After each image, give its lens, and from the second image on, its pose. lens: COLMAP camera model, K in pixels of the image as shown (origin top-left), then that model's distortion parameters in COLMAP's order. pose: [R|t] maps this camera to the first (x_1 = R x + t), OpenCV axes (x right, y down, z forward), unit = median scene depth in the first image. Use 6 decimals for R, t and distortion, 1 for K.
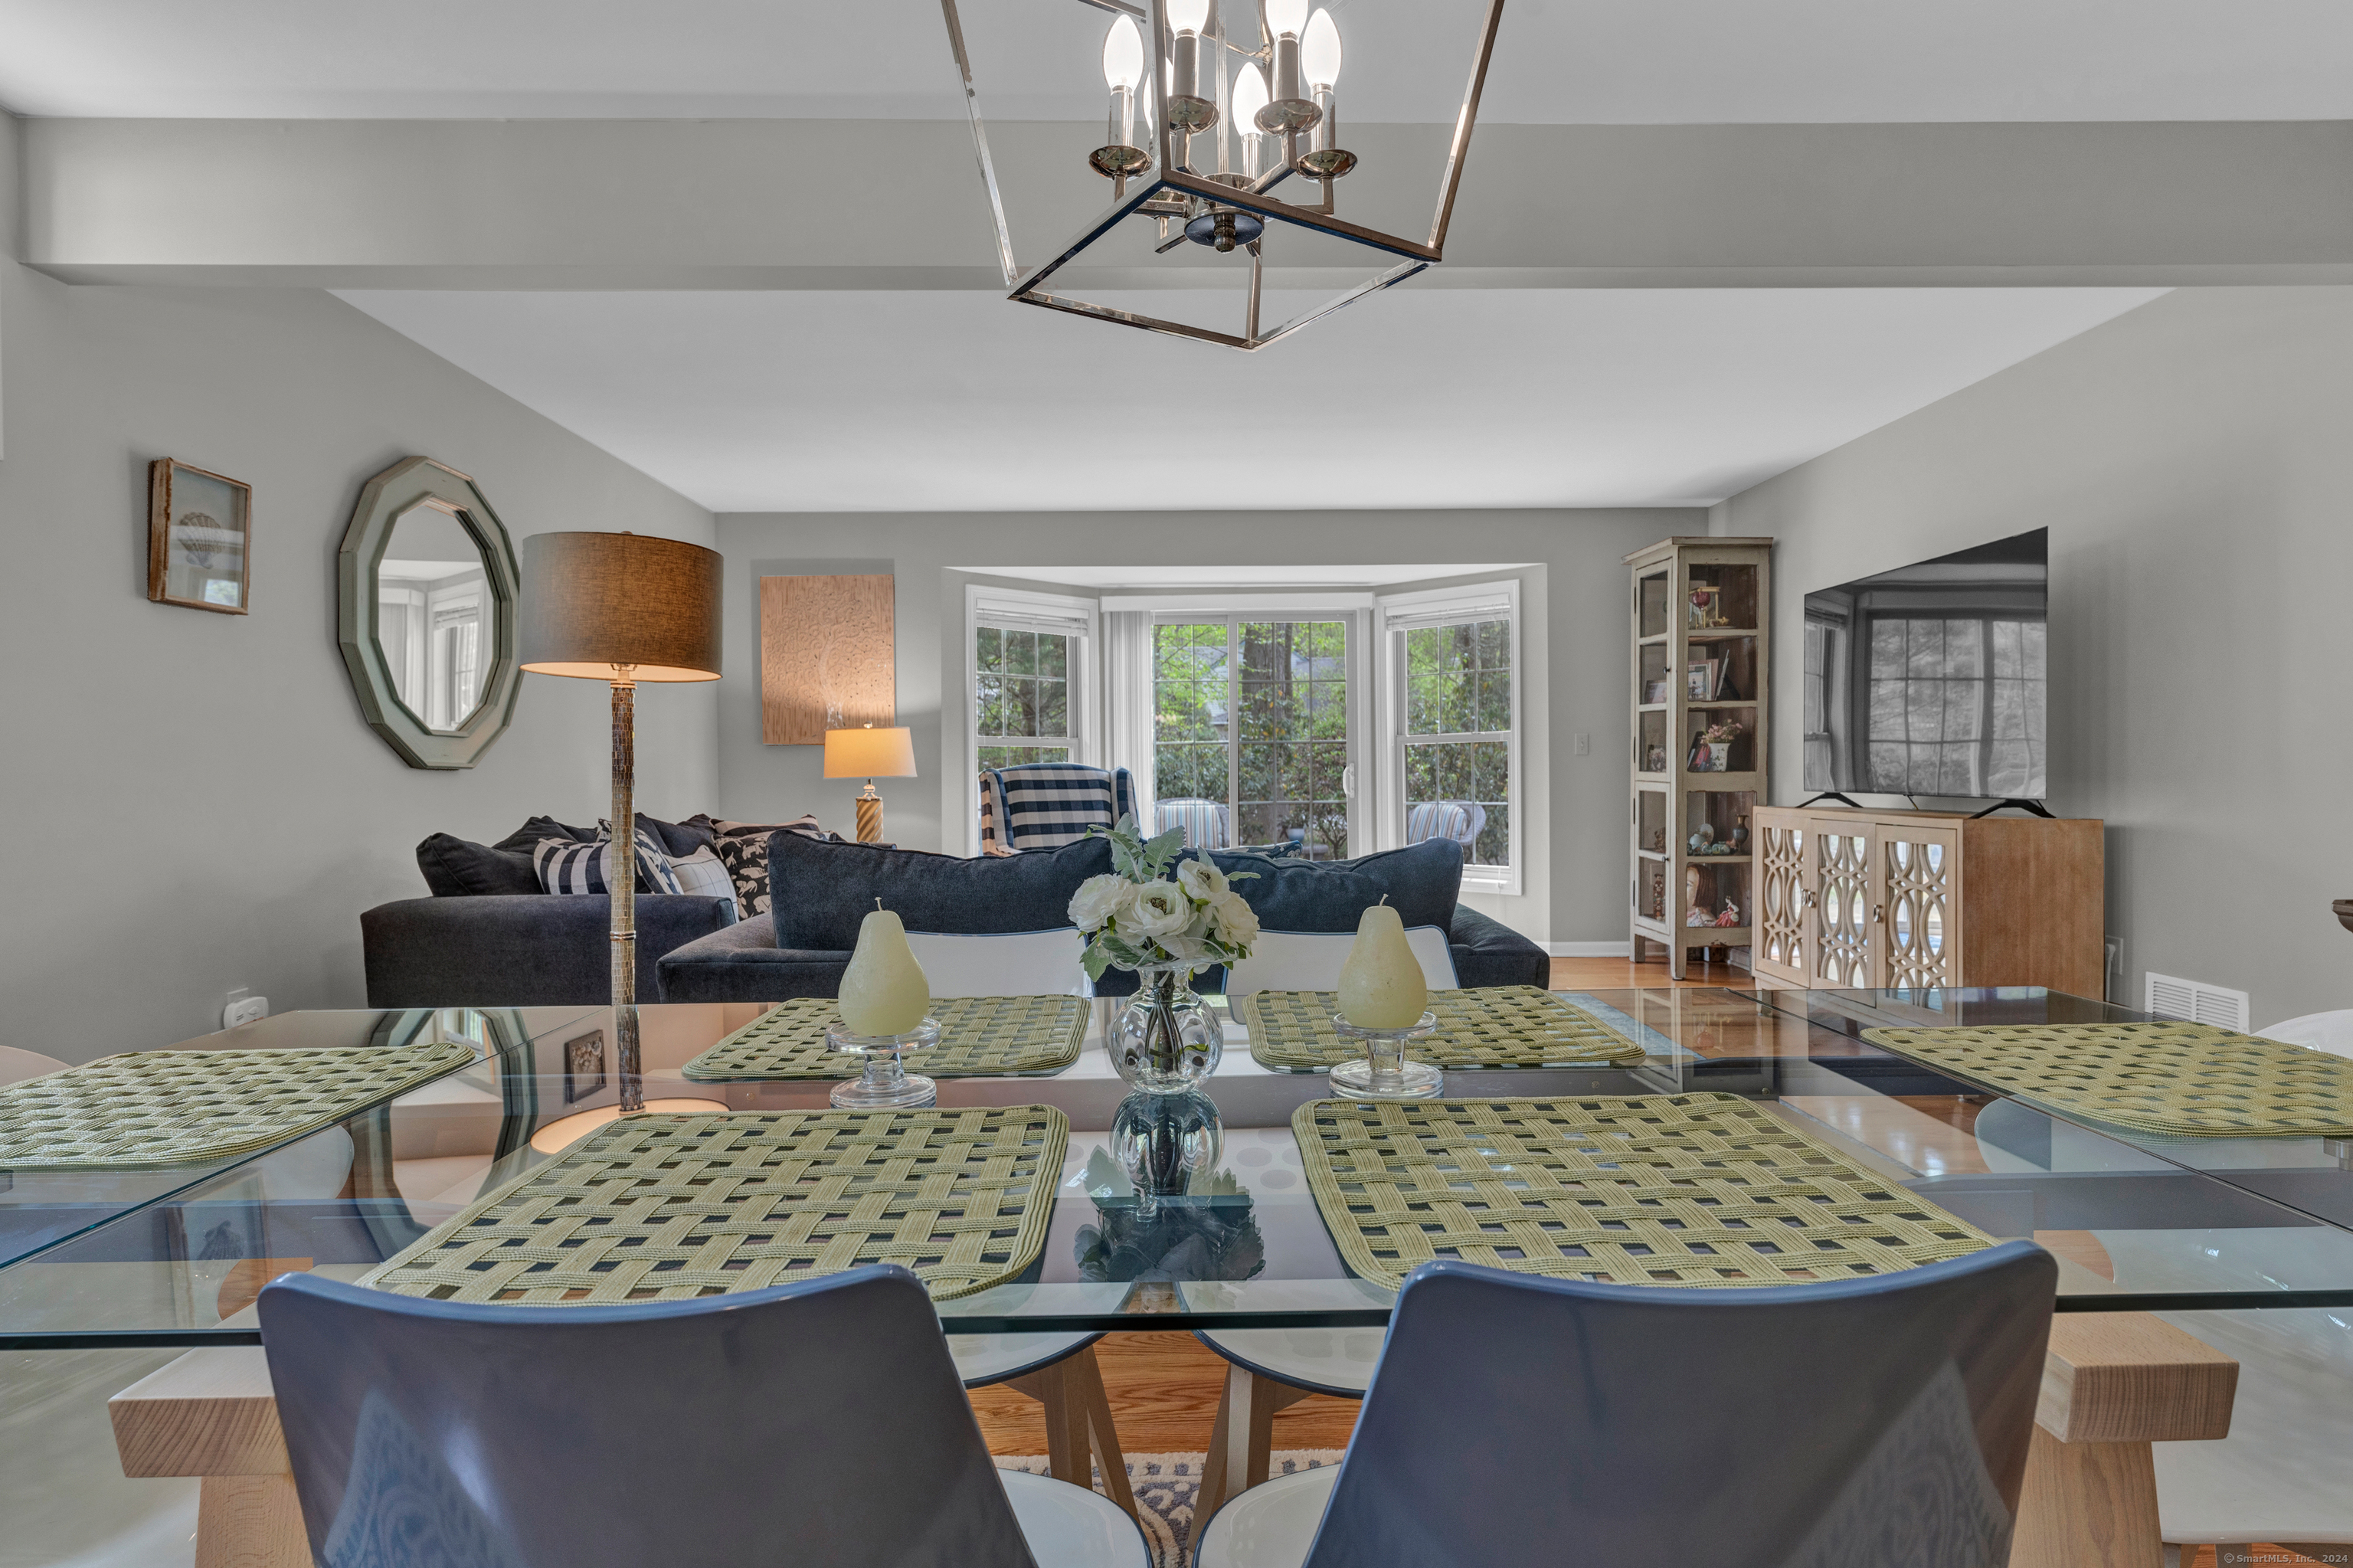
lens RADIAL K [[1223.9, 0, 1176.5], [0, 1223.9, 784.0], [0, 0, 1]] dist [-0.002105, -0.000240]
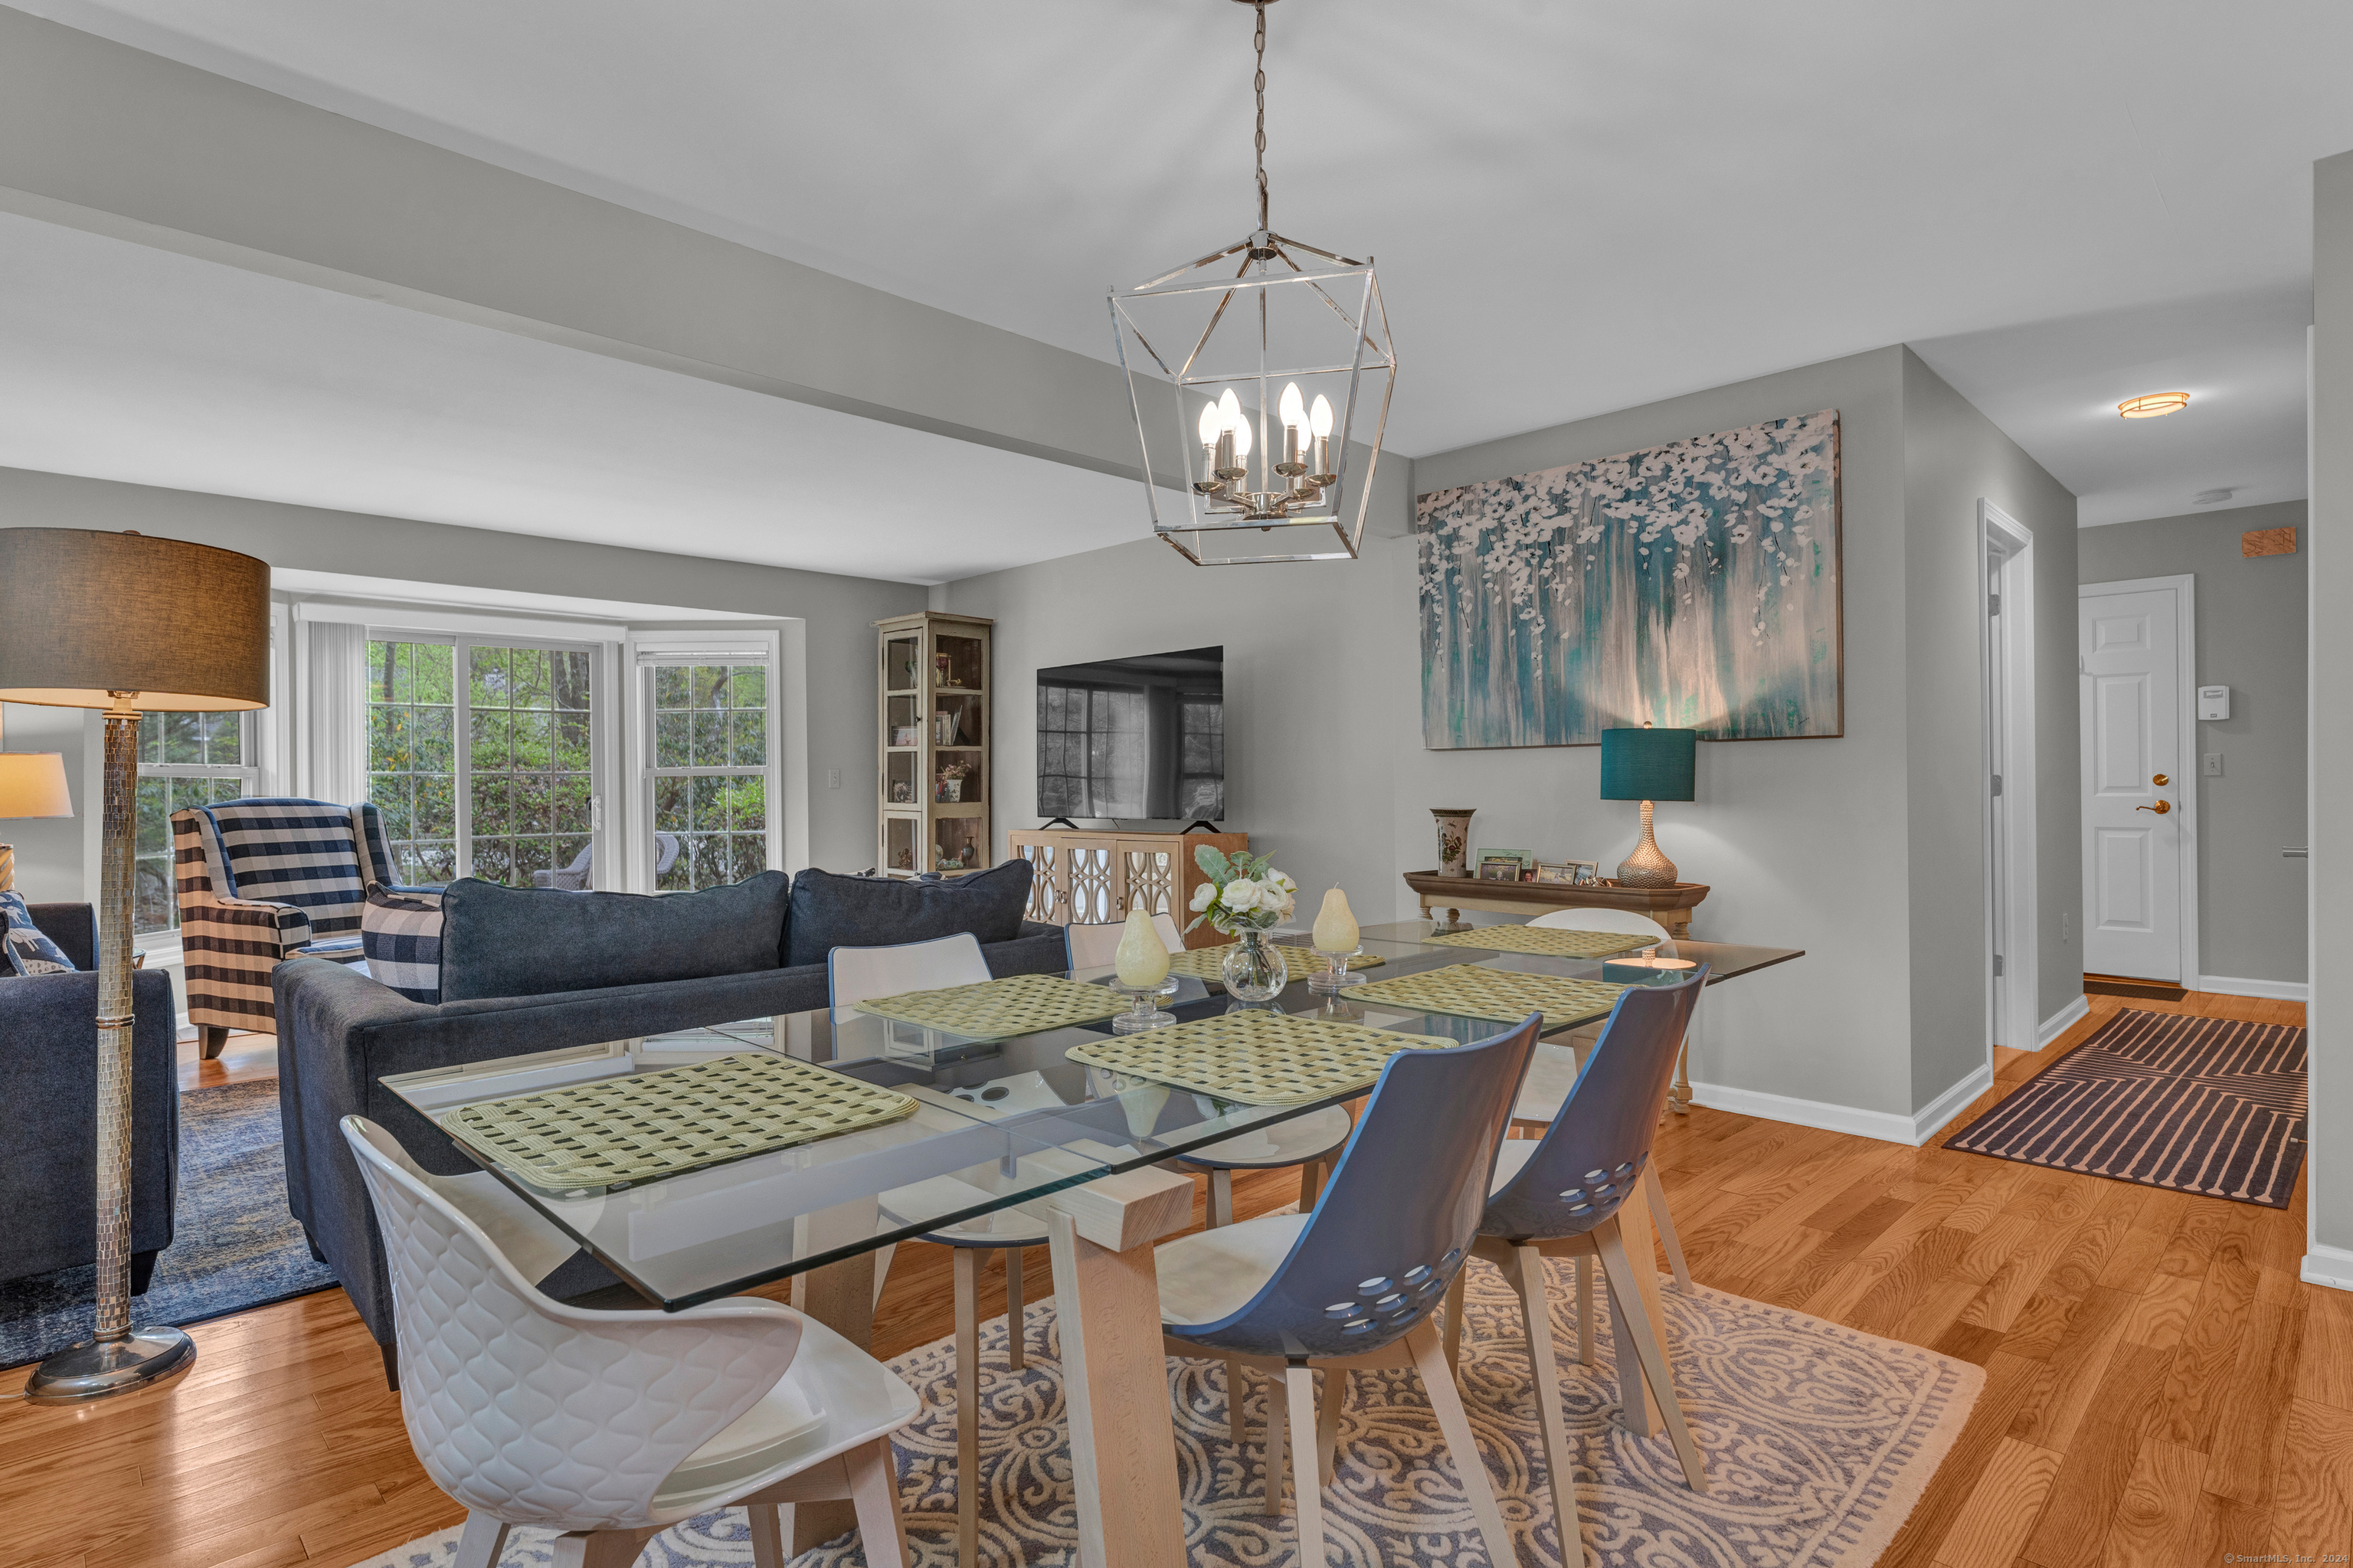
lens RADIAL K [[1190.7, 0, 1176.5], [0, 1190.7, 784.0], [0, 0, 1]] dist [-0.003301, 0.000207]
pose [[0.722348, 0.002860, 0.691524, -0.225914], [0.011526, 0.999803, -0.016175, -0.006213], [-0.691433, 0.019655, 0.722173, -0.031064]]
